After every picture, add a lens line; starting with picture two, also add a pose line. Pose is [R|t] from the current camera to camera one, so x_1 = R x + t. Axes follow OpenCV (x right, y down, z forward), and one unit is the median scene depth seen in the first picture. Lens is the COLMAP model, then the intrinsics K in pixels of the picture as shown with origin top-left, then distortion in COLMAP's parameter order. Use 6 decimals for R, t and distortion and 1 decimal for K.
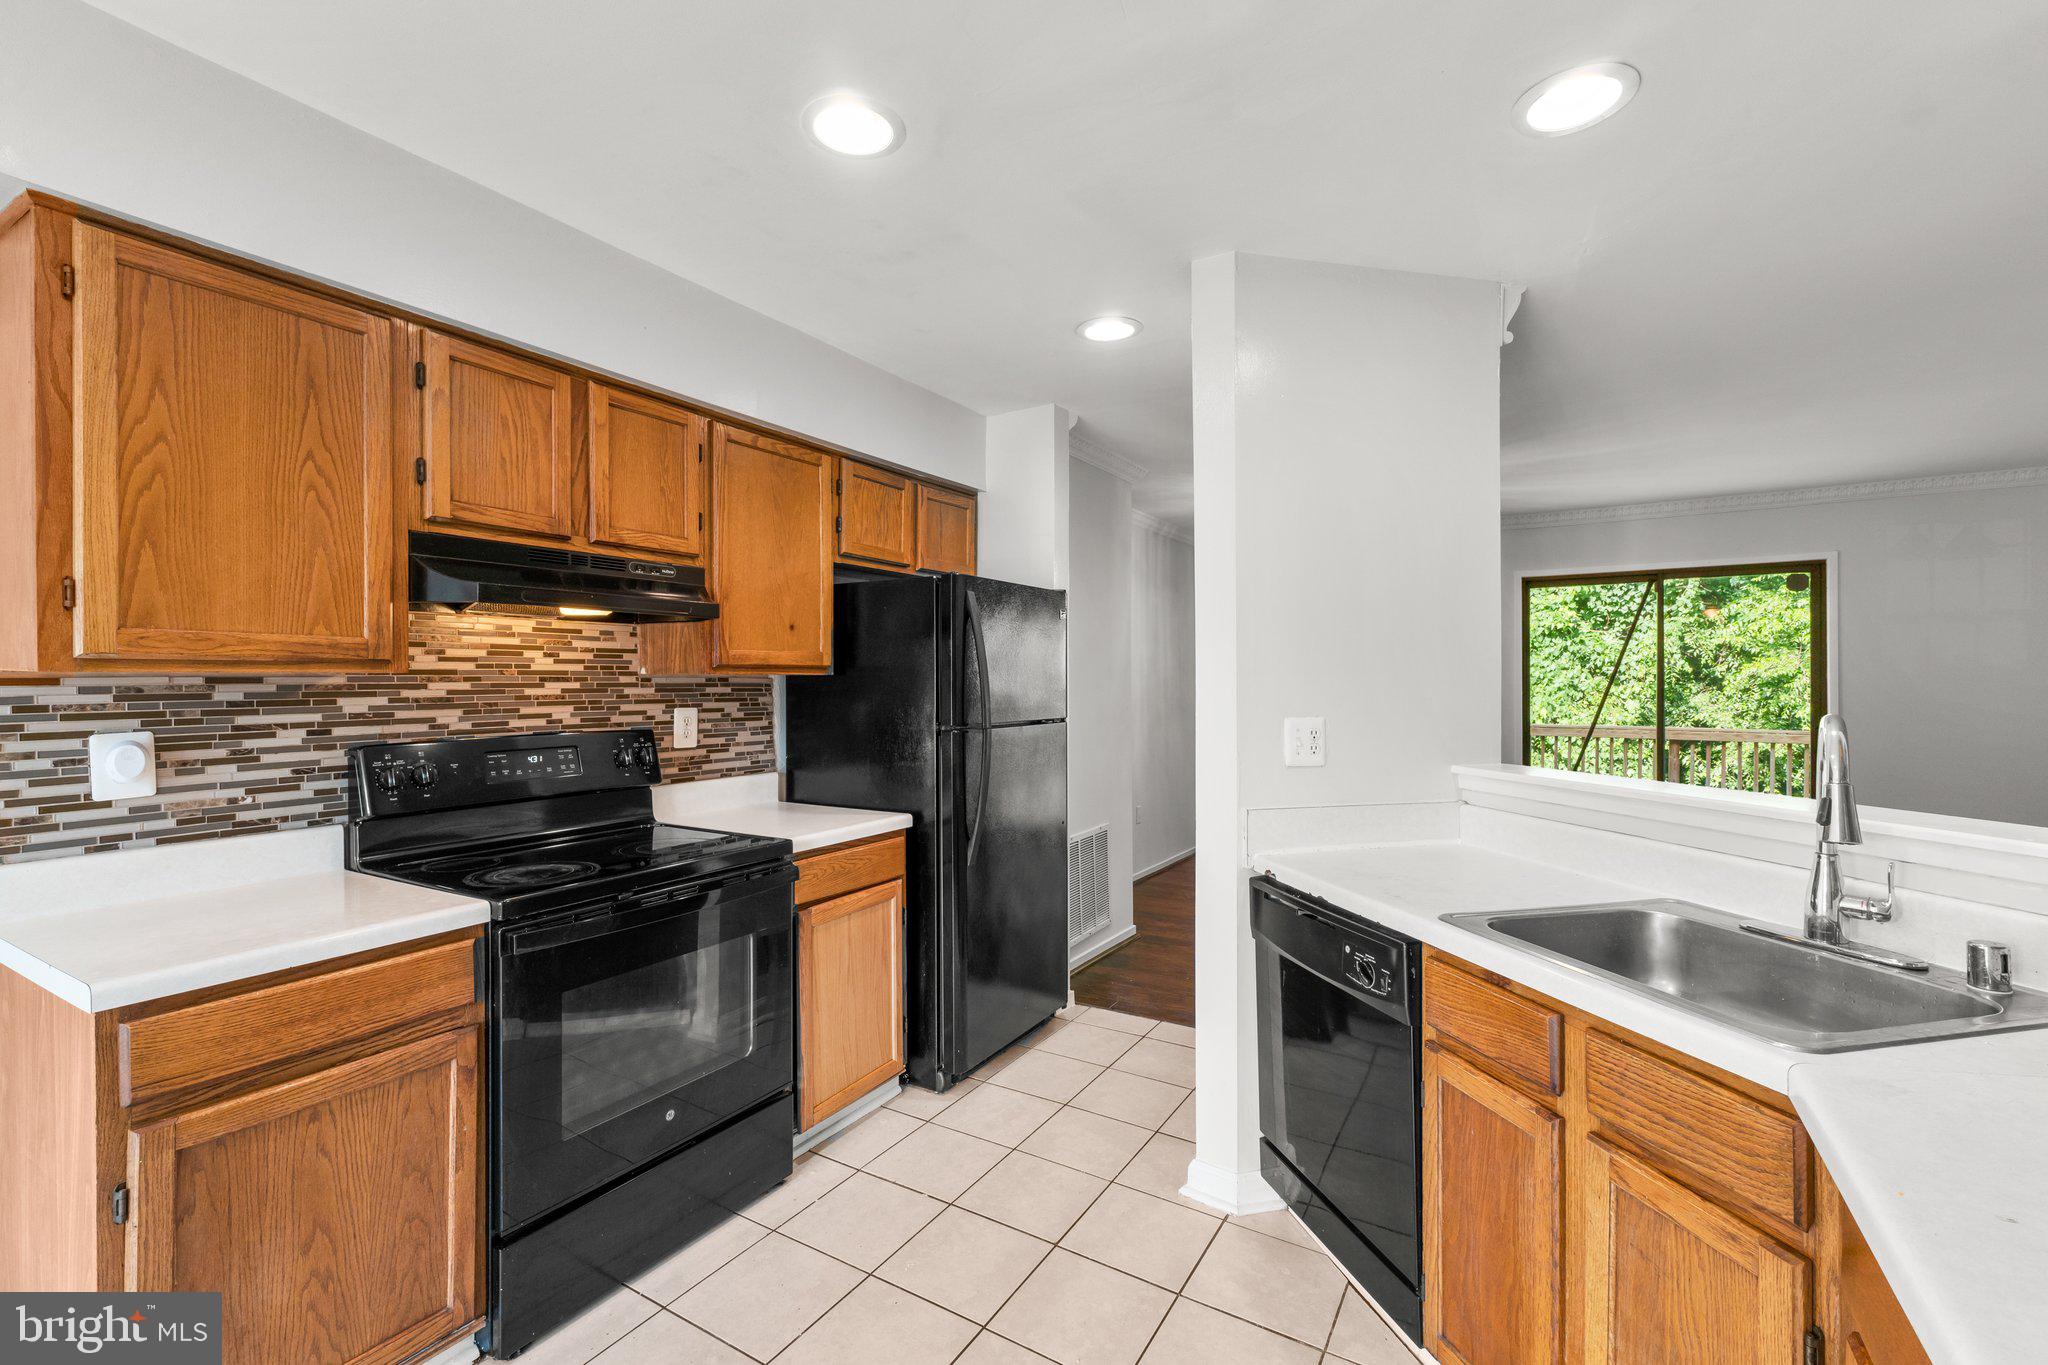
lens RADIAL K [[880.2, 0, 1022.1], [0, 880.2, 684.6], [0, 0, 1]] dist [0.001851, -0.000026]
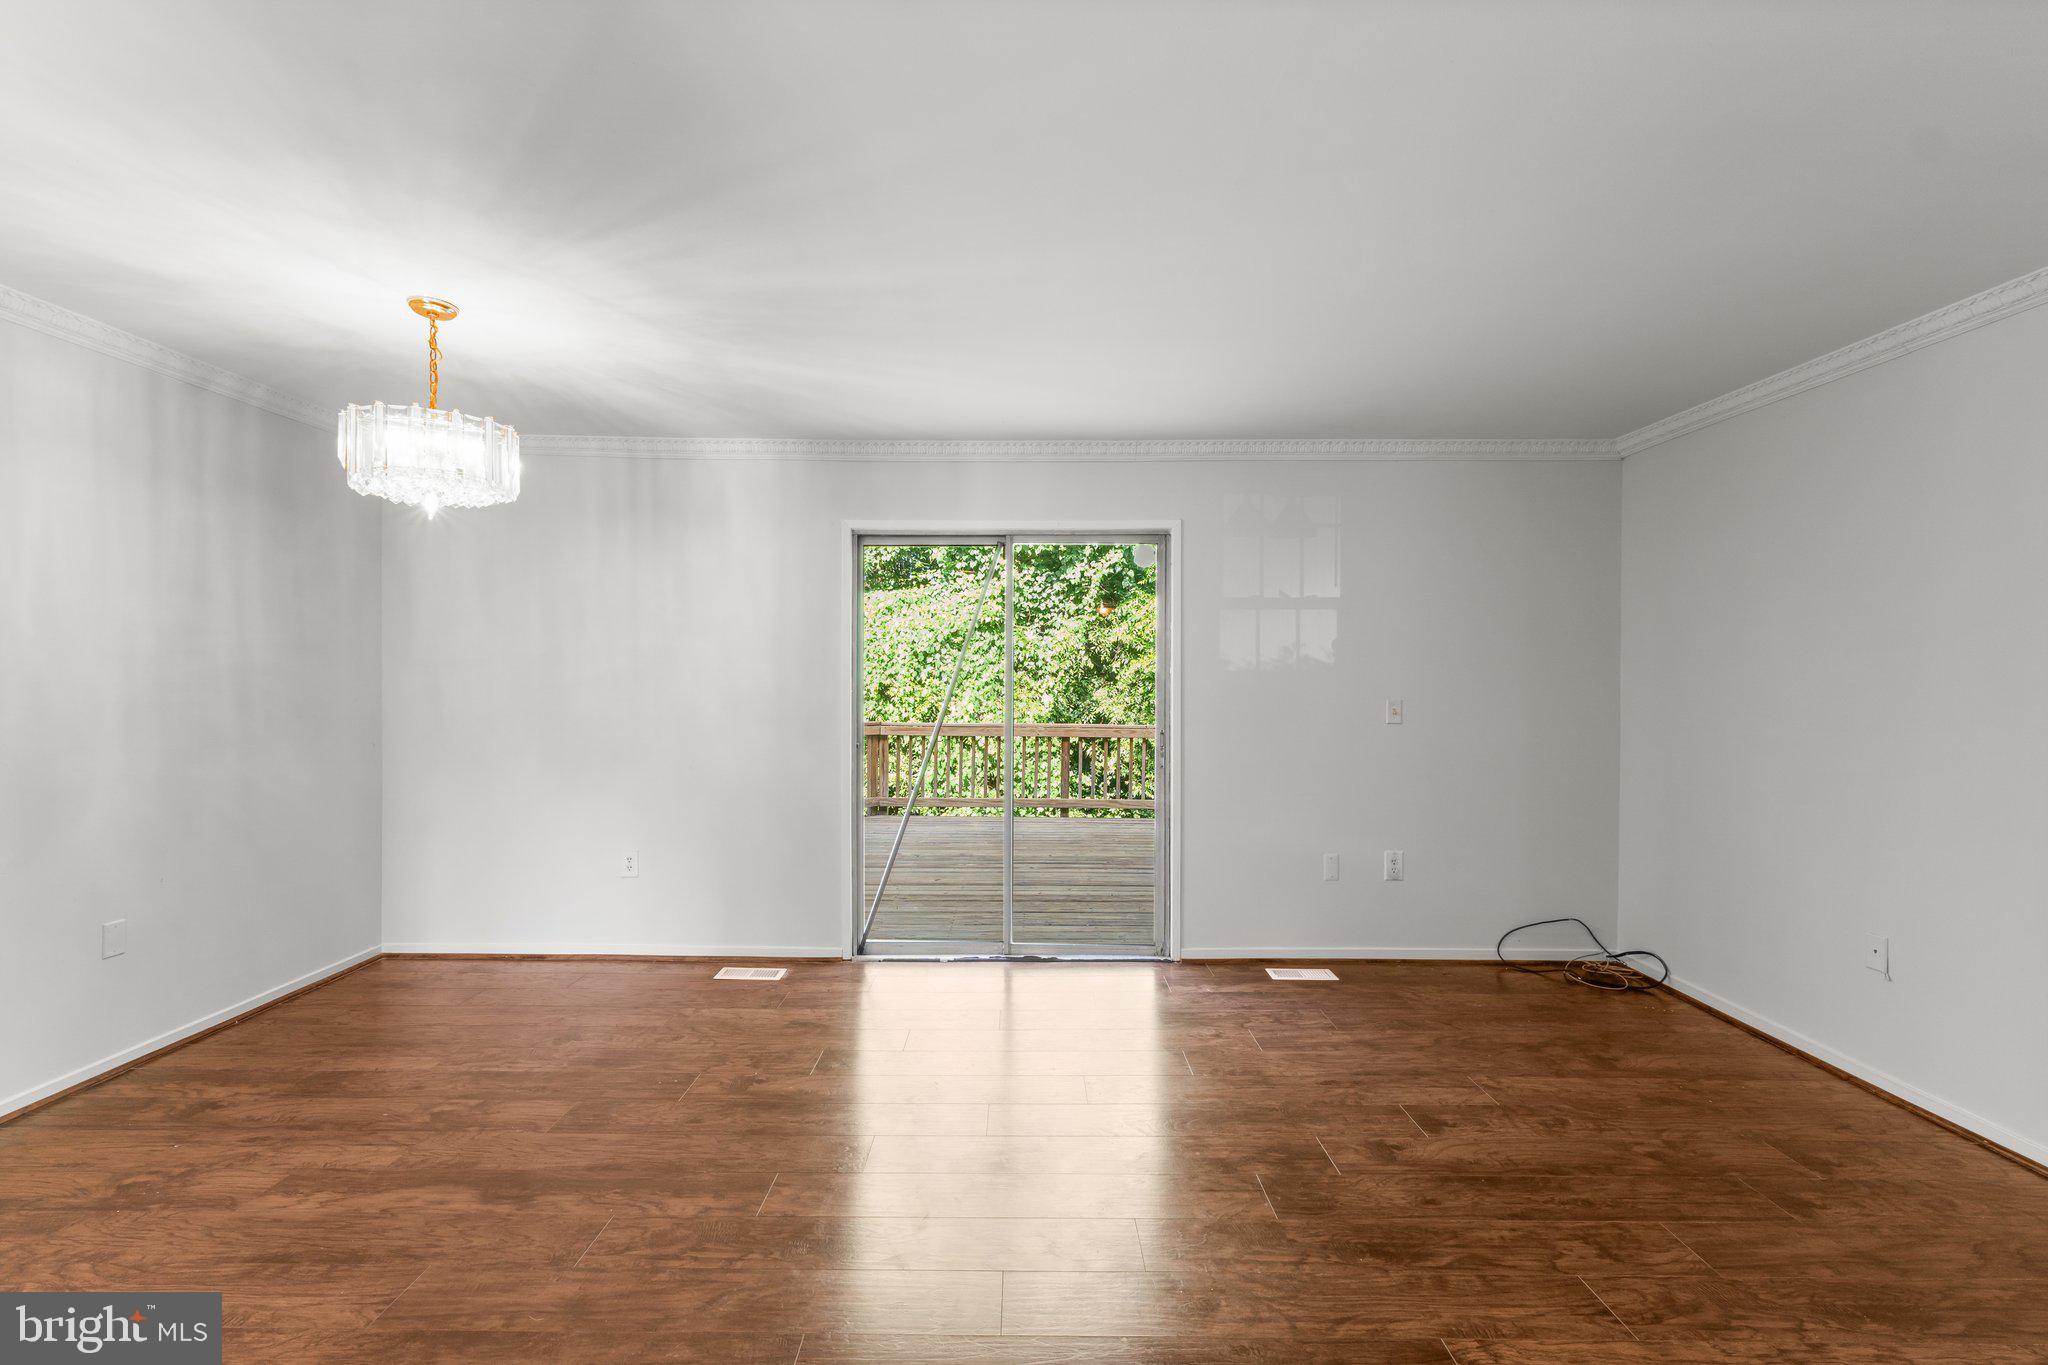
lens RADIAL K [[874.5, 0, 1018.0], [0, 874.5, 684.1], [0, 0, 1]] dist [0.002448, 0.000401]
pose [[0.858423, 0.000684, 0.512941, 0.848123], [-0.004313, 0.999973, 0.005884, -0.002103], [-0.512924, -0.007263, 0.858404, 0.861347]]
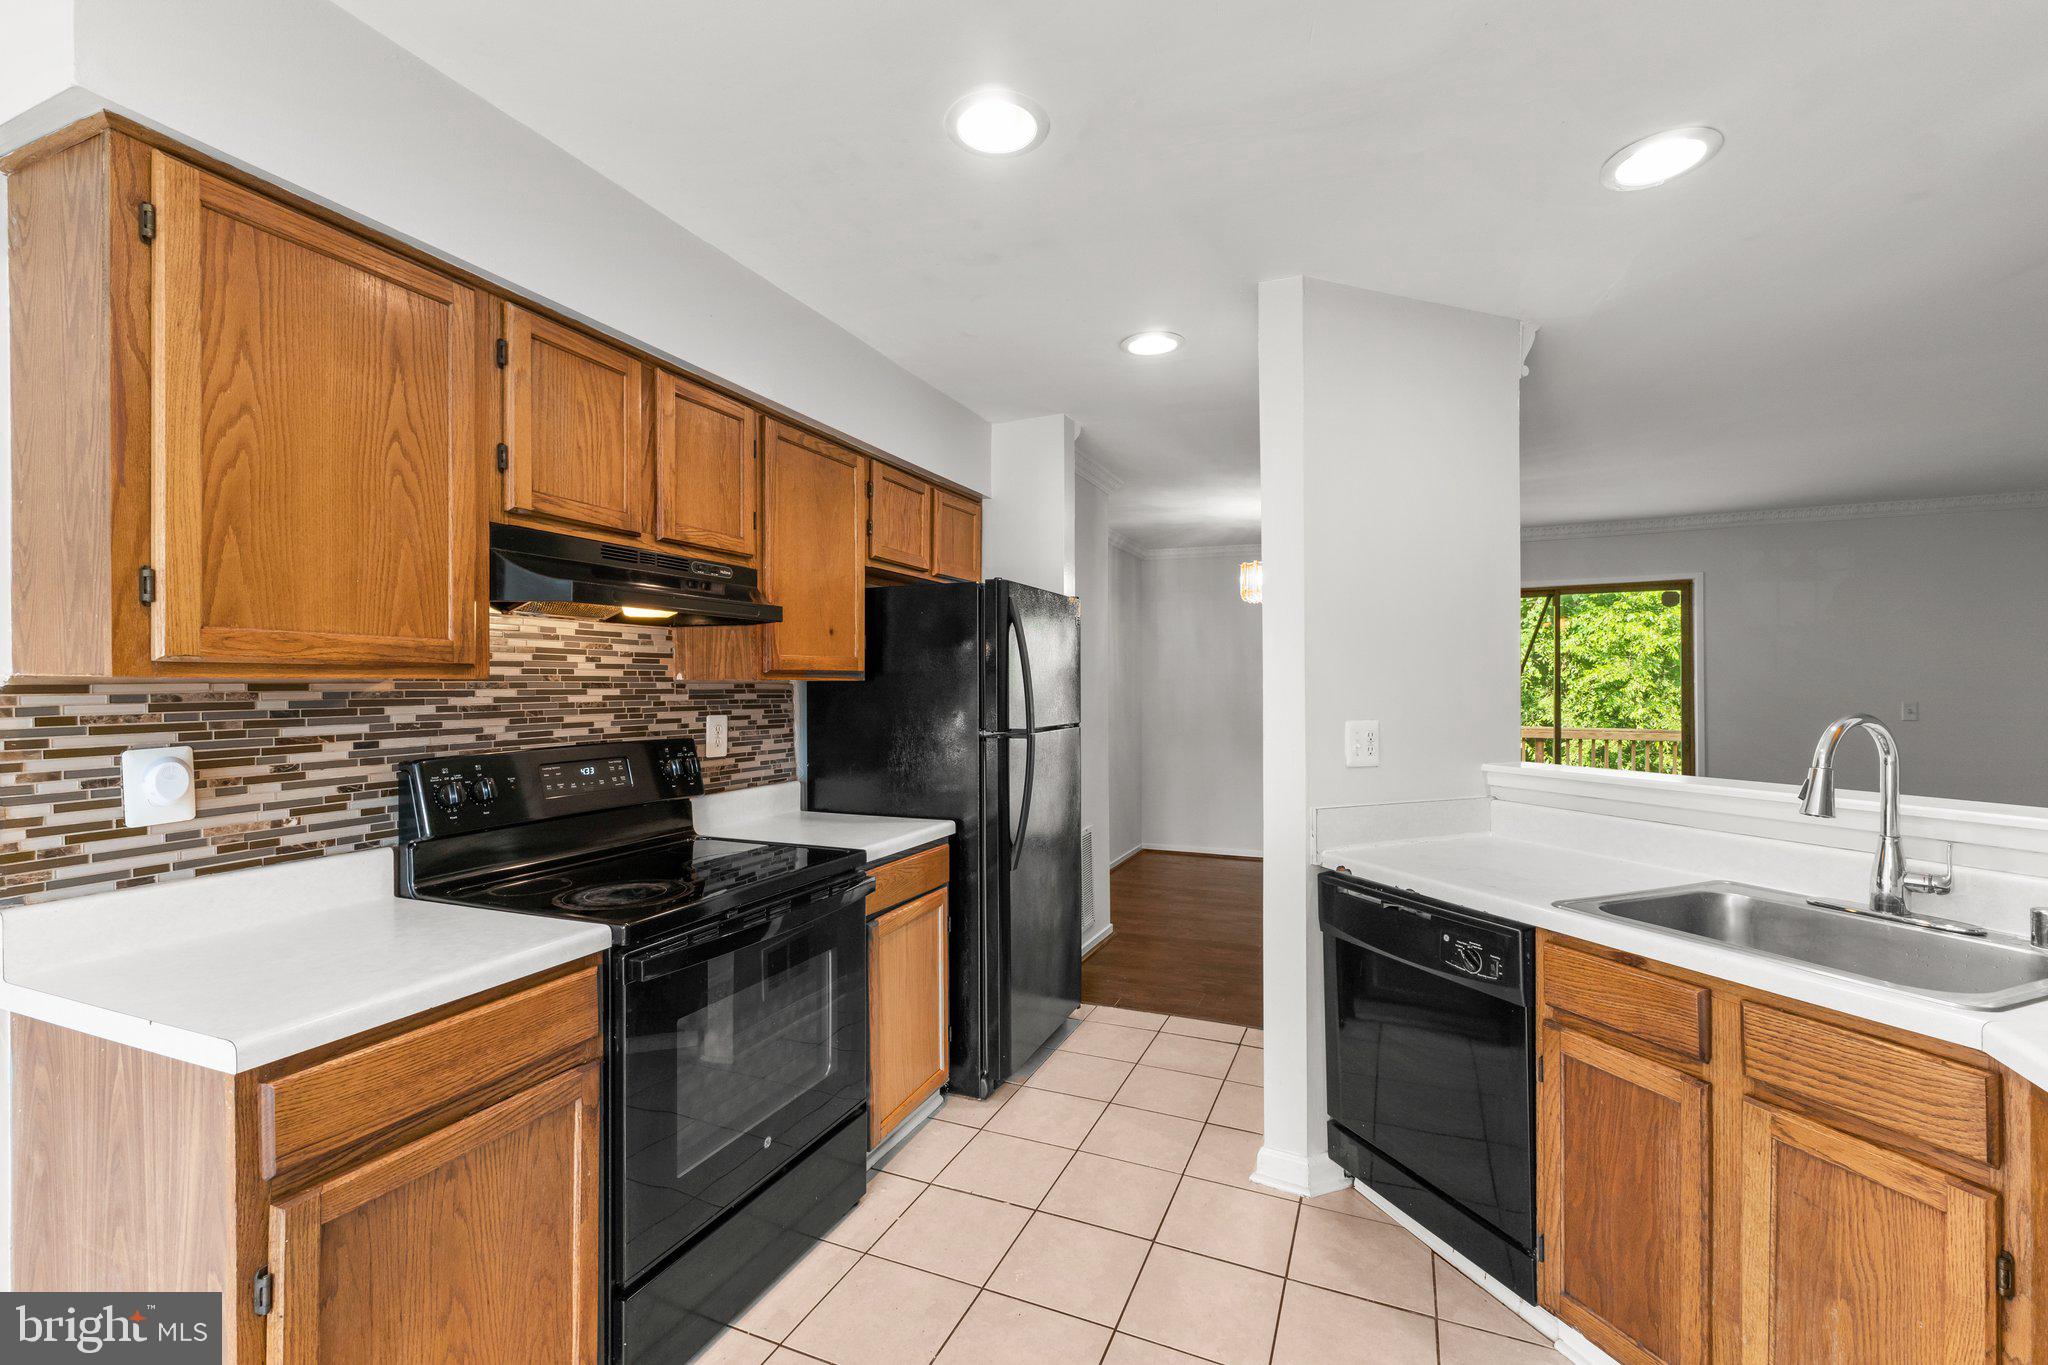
lens RADIAL K [[862.2, 0, 1027.7], [0, 862.2, 689.3], [0, 0, 1]] dist [0.001589, 0.000213]
pose [[0.990074, -0.001943, 0.140534, -0.233075], [0.002117, 0.999997, -0.001088, -0.000149], [-0.140531, 0.001375, 0.990075, 0.032128]]
